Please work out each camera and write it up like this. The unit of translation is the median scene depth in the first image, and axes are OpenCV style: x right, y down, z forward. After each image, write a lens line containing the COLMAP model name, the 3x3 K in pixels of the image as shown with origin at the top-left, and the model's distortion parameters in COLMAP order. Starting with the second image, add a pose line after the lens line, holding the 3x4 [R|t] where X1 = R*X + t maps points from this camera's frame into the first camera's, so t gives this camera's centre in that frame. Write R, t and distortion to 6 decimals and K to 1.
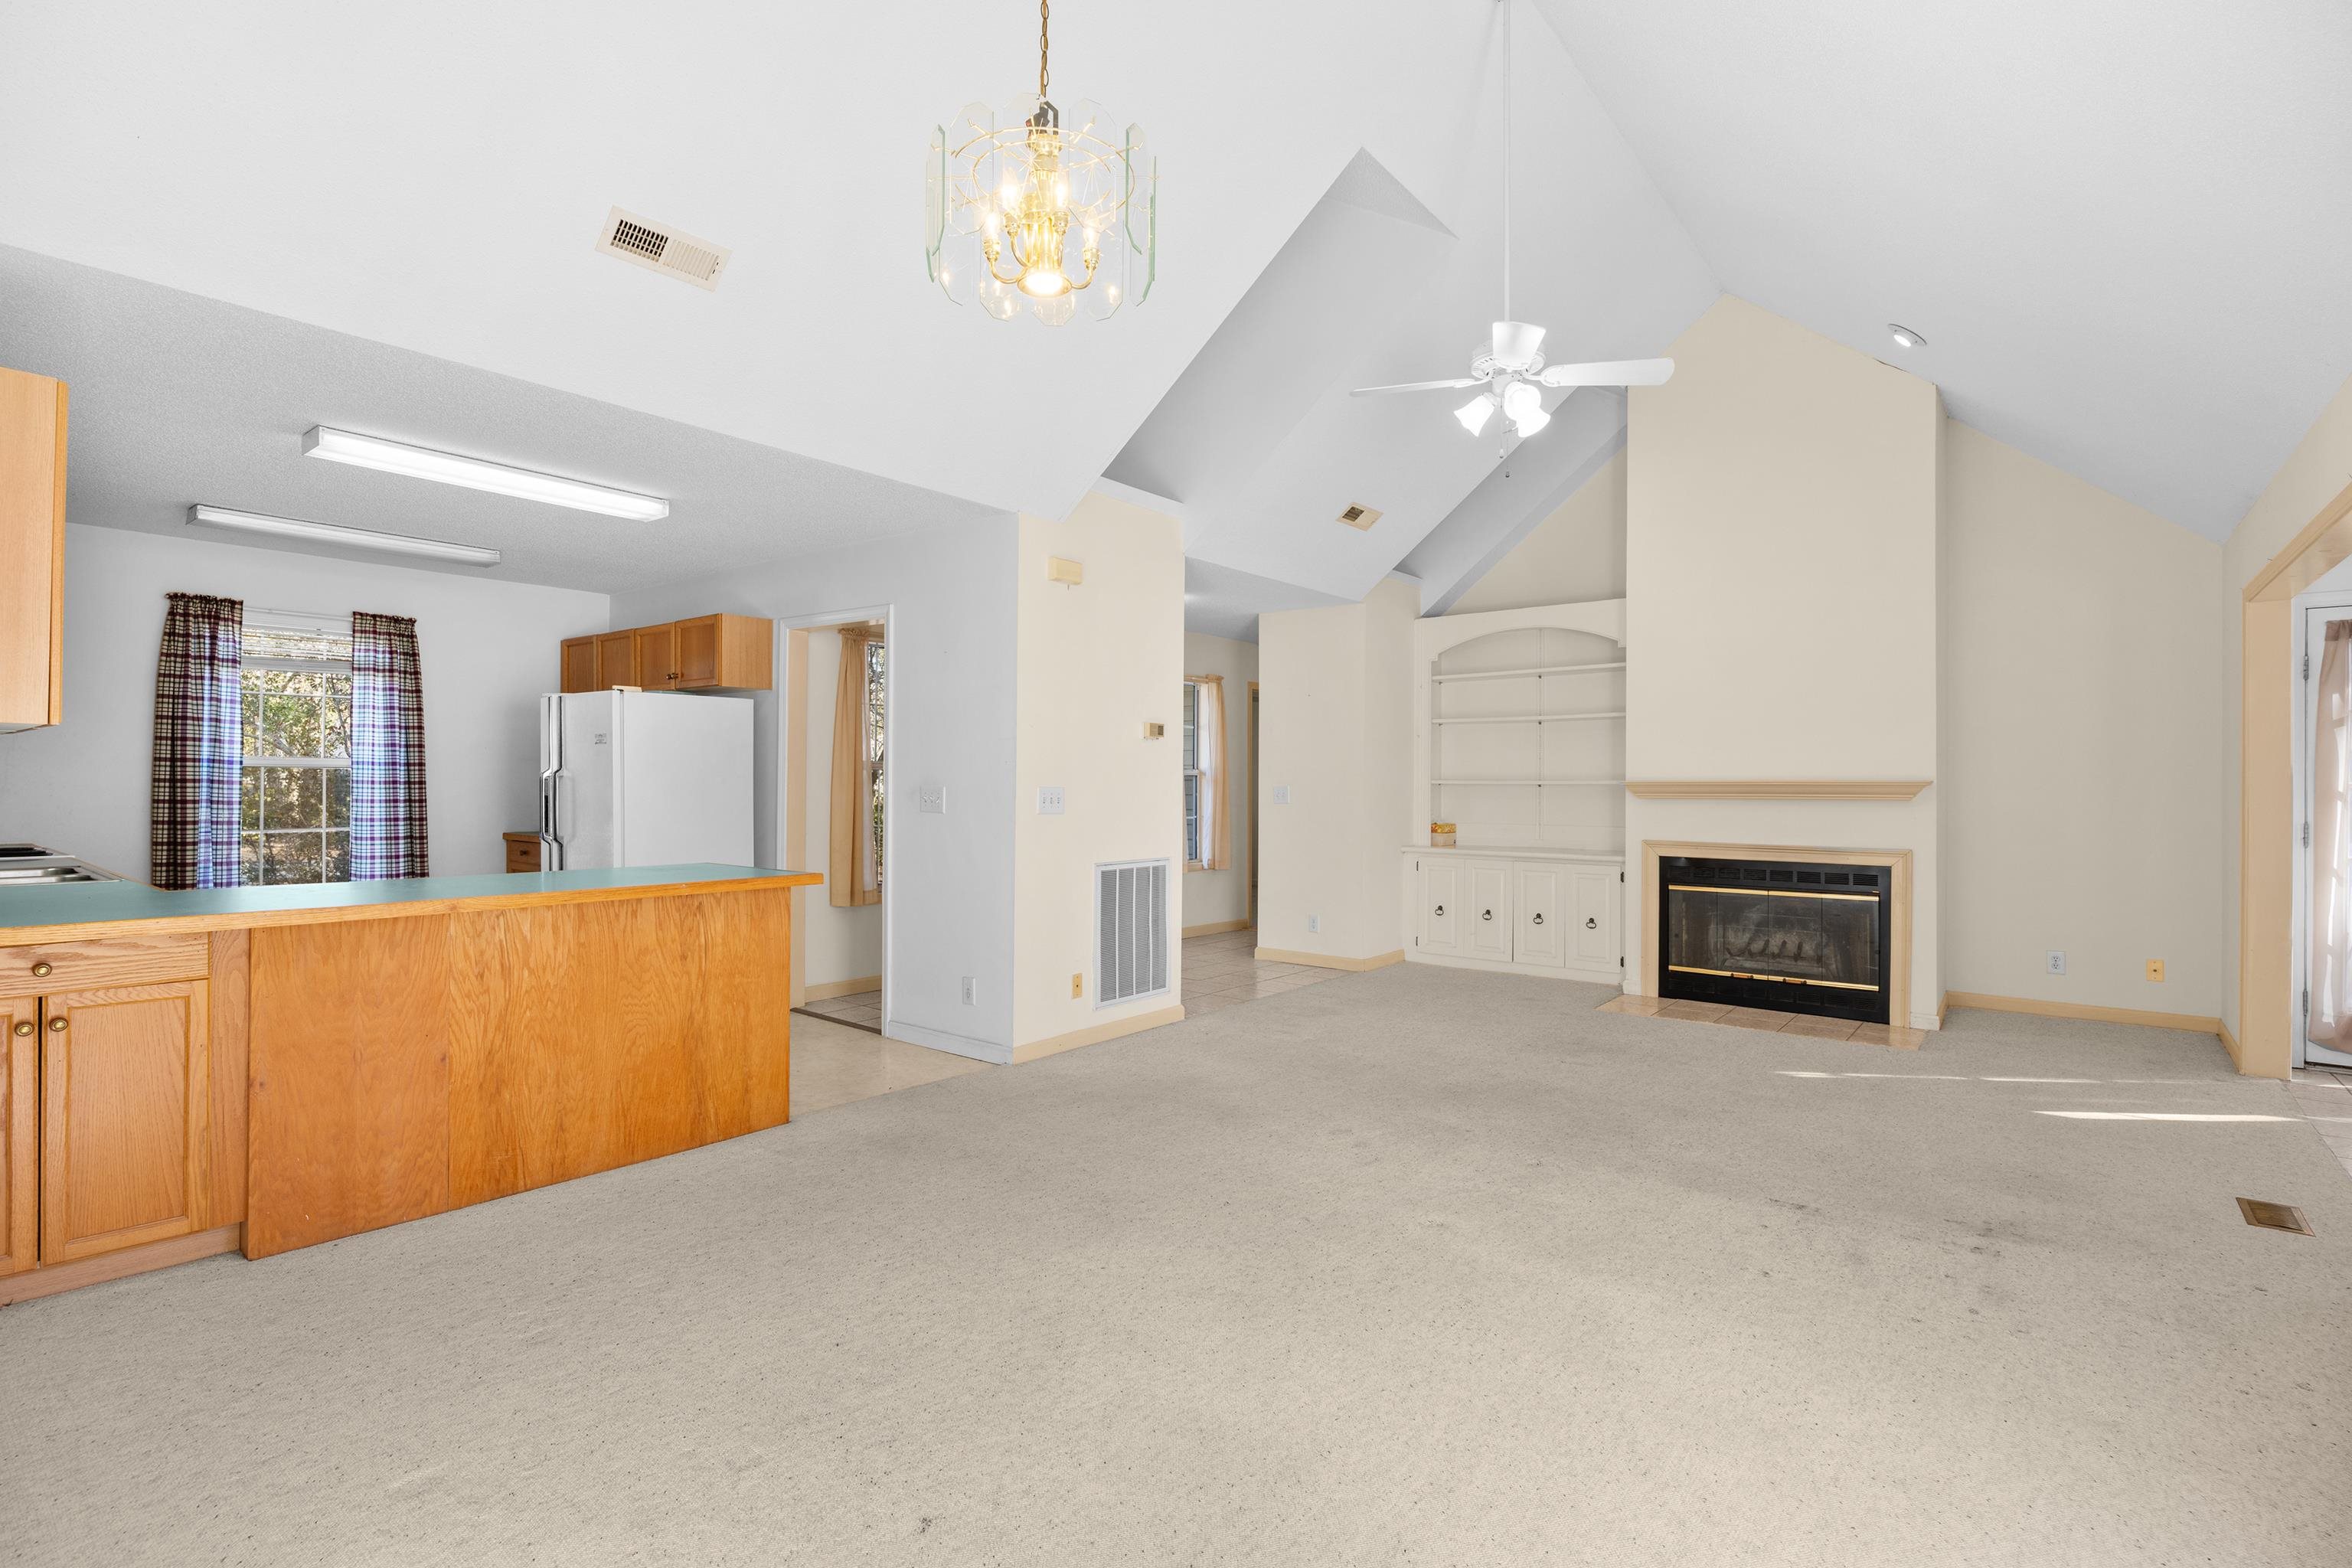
lens RADIAL K [[1097.2, 0, 1180.8], [0, 1097.2, 774.8], [0, 0, 1]] dist [-0.011963, 0.000805]
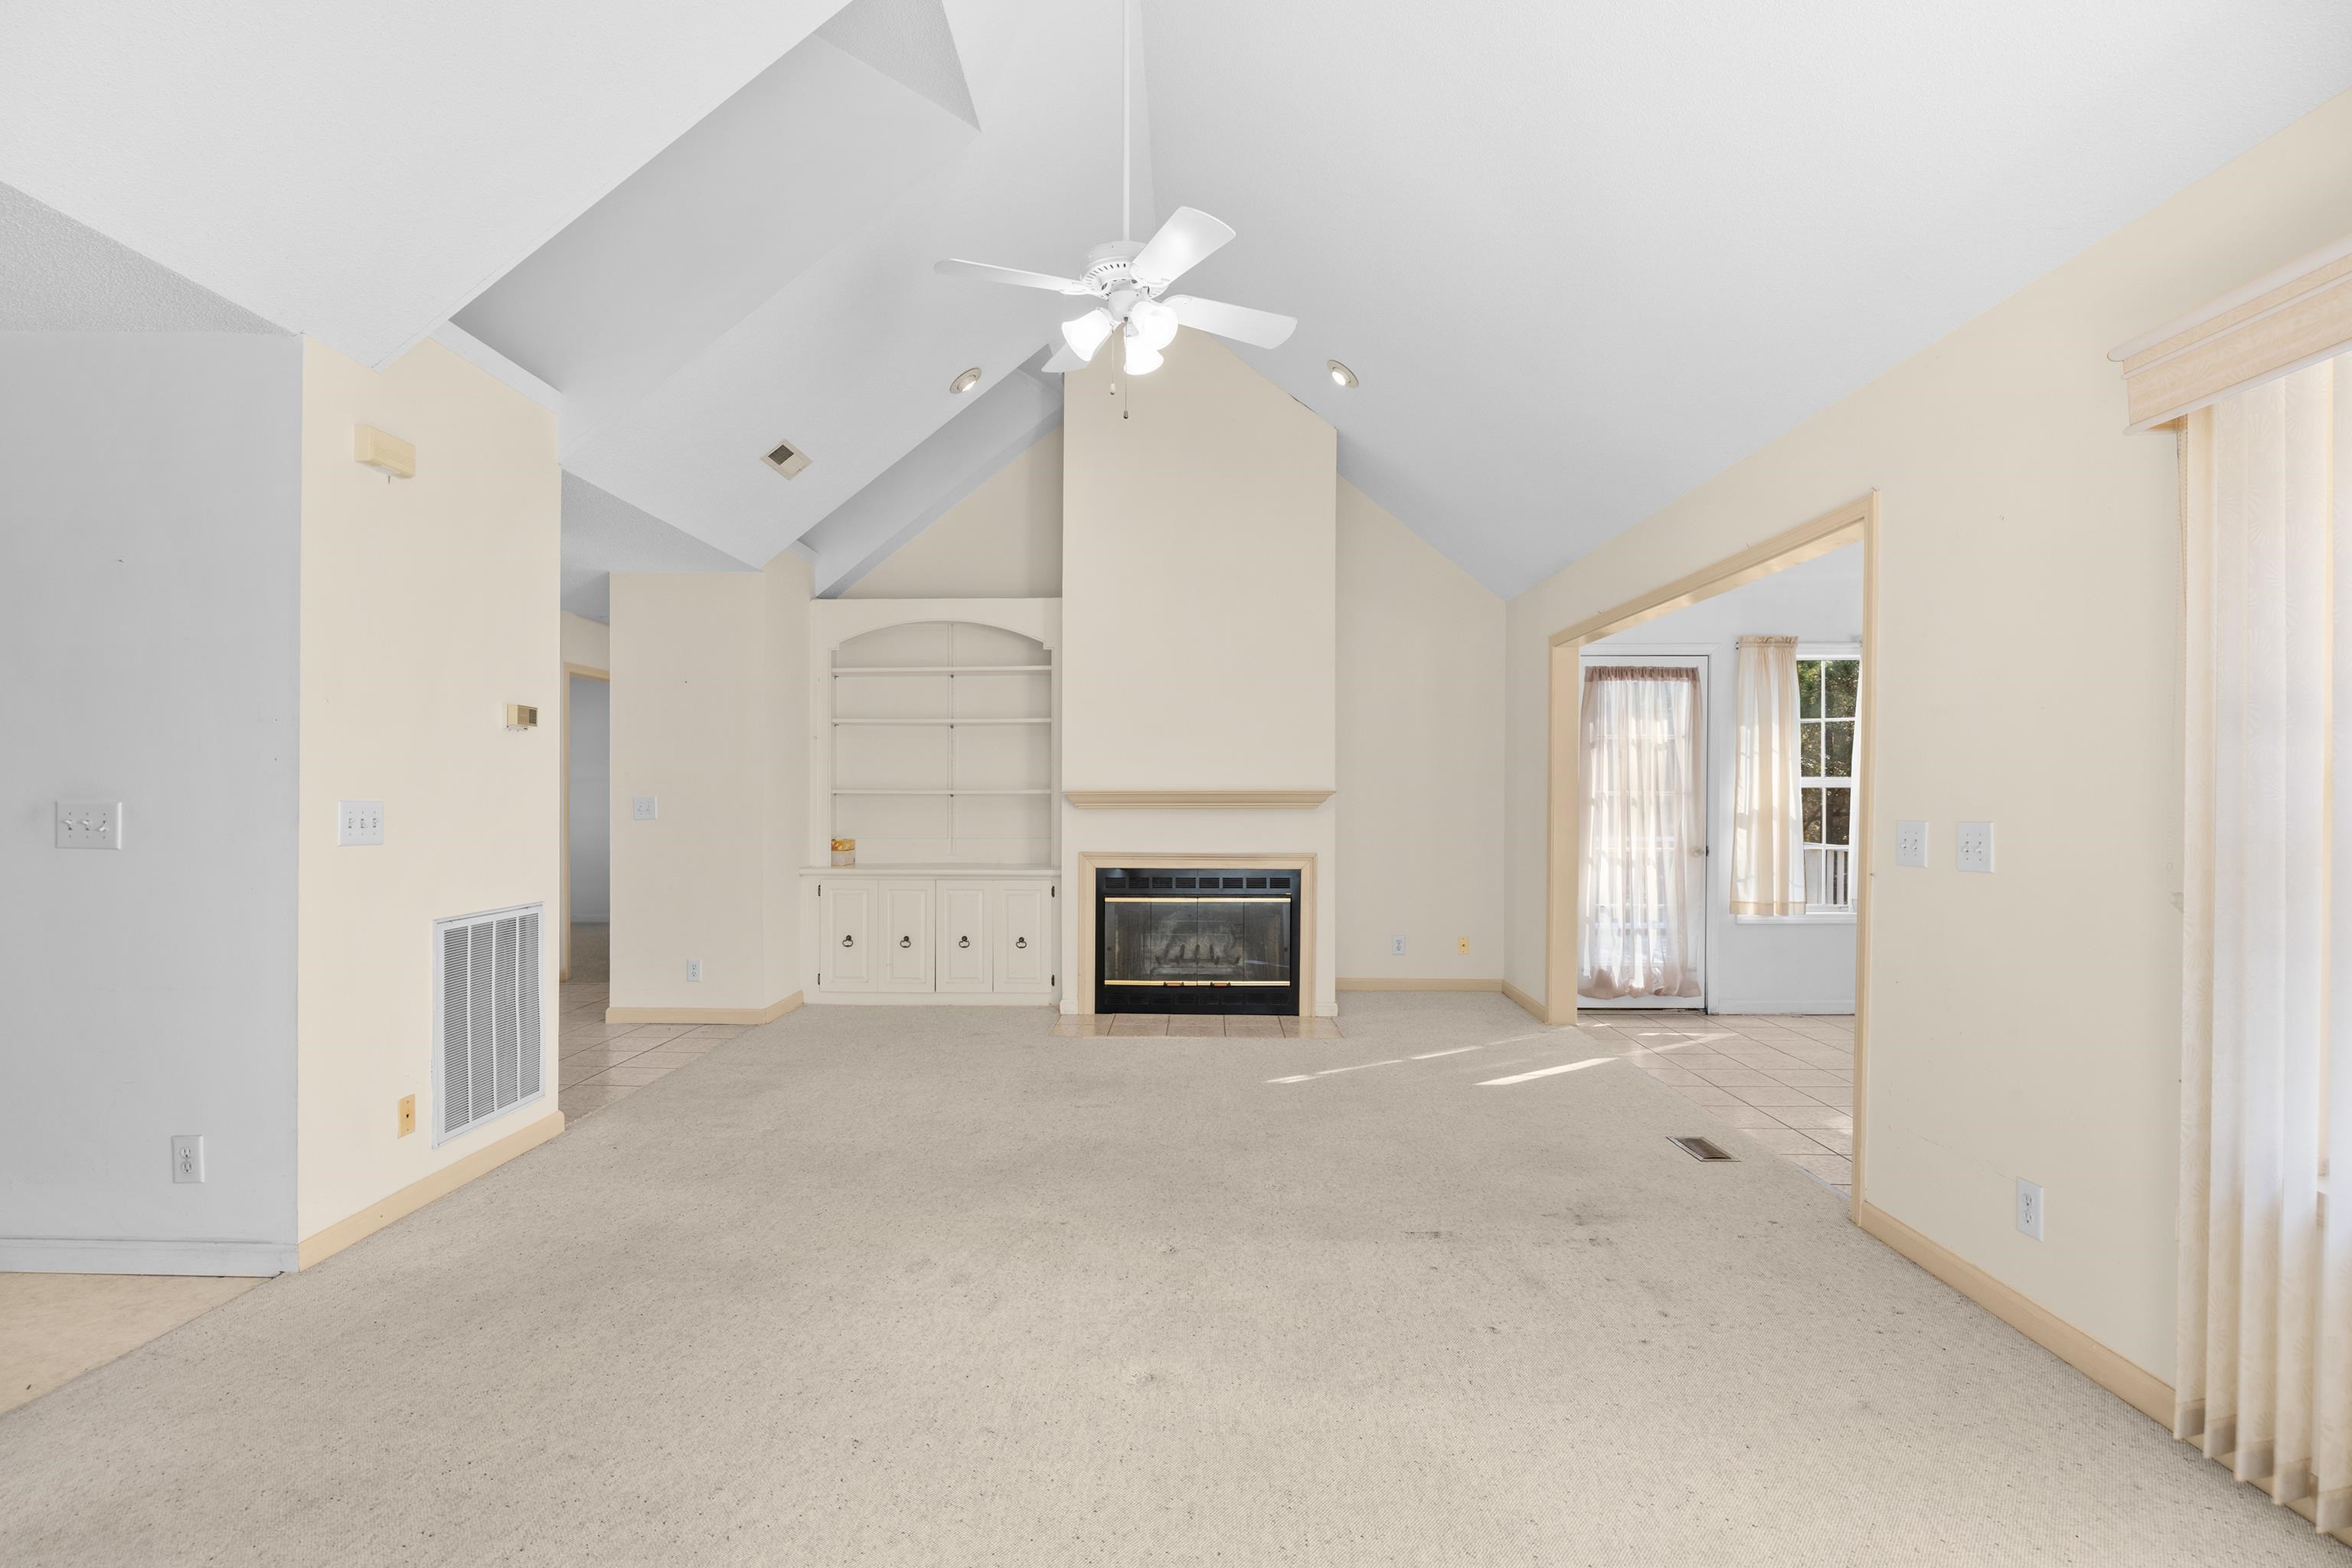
lens RADIAL K [[1103.0, 0, 1170.1], [0, 1103.0, 800.6], [0, 0, 1]] dist [-0.014737, 0.000856]
pose [[0.795503, -0.006239, 0.605918, -0.113120], [-0.002830, 0.999898, 0.014011, 0.000916], [-0.605944, -0.012861, 0.795404, 0.211487]]
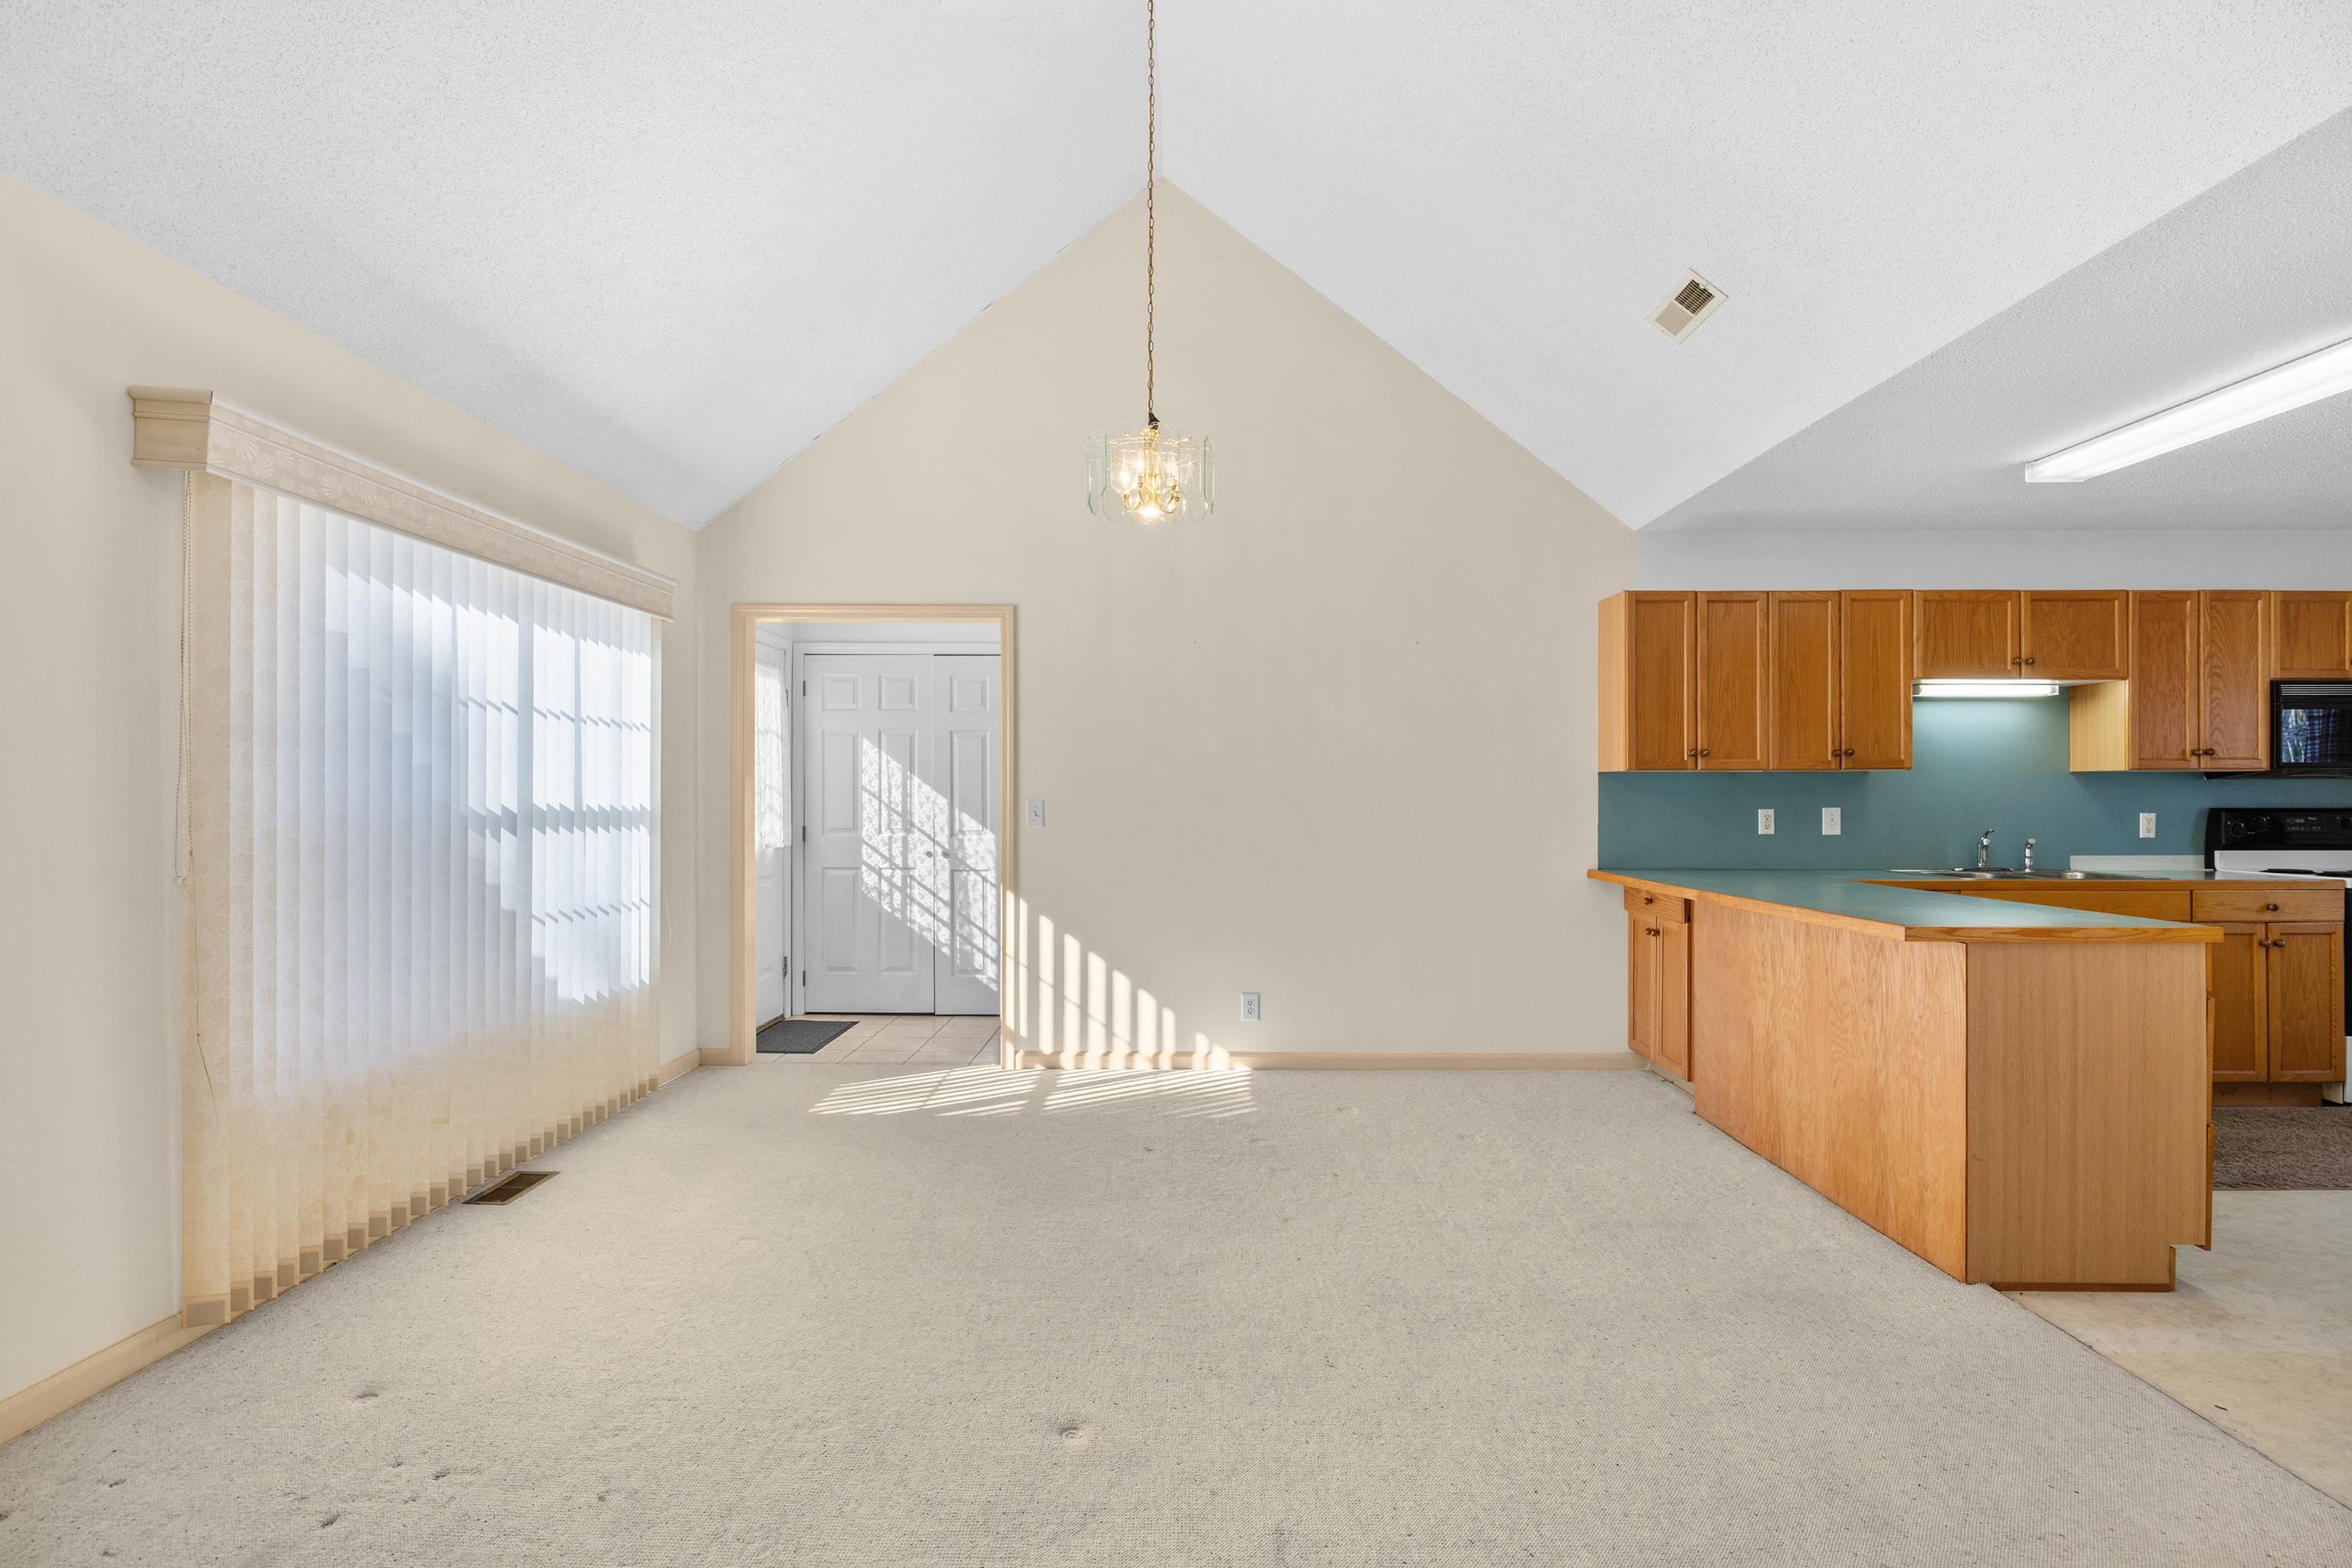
lens RADIAL K [[1109.9, 0, 1171.8], [0, 1109.9, 794.0], [0, 0, 1]] dist [-0.022796, 0.006717]
pose [[-0.791256, -0.009286, -0.611415, 0.328837], [-0.000636, 0.999897, -0.014362, 0.009788], [0.611485, -0.010975, -0.791180, 0.859157]]
